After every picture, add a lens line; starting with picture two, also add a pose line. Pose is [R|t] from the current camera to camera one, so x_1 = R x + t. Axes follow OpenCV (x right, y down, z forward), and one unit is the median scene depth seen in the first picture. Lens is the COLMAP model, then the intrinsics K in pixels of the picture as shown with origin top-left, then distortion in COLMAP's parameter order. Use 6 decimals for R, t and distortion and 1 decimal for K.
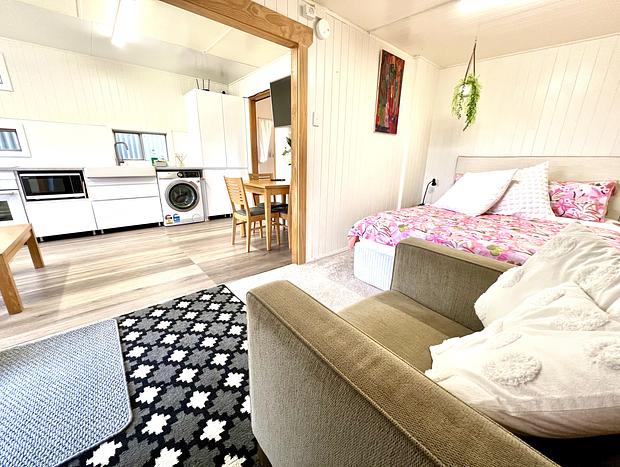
lens RADIAL K [[247.9, 0, 310.9], [0, 247.9, 233.6], [0, 0, 1]] dist [0.000275, -0.000235]
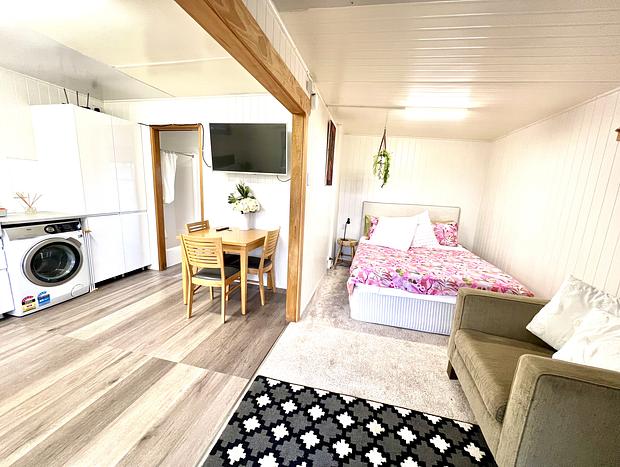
lens RADIAL K [[247.9, 0, 314.6], [0, 247.9, 233.6], [0, 0, 1]] dist [0.000275, -0.000235]
pose [[0.807138, -0.084598, 0.584270, -0.474427], [0.131494, 0.990580, -0.038222, -0.152523], [-0.575532, 0.107678, 0.810659, 0.126427]]
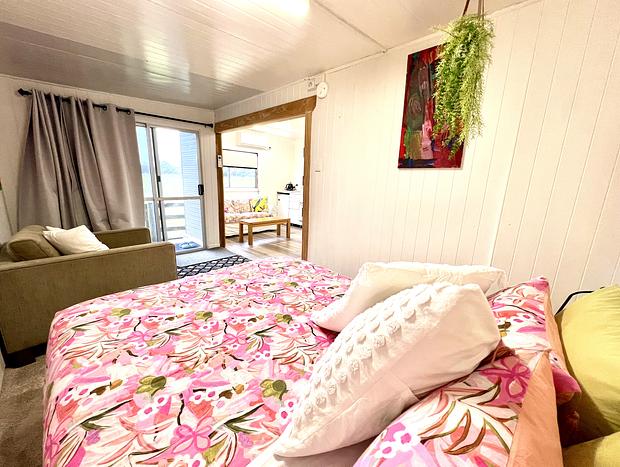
lens RADIAL K [[247.9, 0, 305.3], [0, 247.9, 232.7], [0, 0, 1]] dist [0.000275, -0.000235]
pose [[0.099918, 0.206894, -0.973248, 0.962107], [-0.286282, 0.942759, 0.171022, -0.284193], [0.952921, 0.261536, 0.153429, 0.690189]]
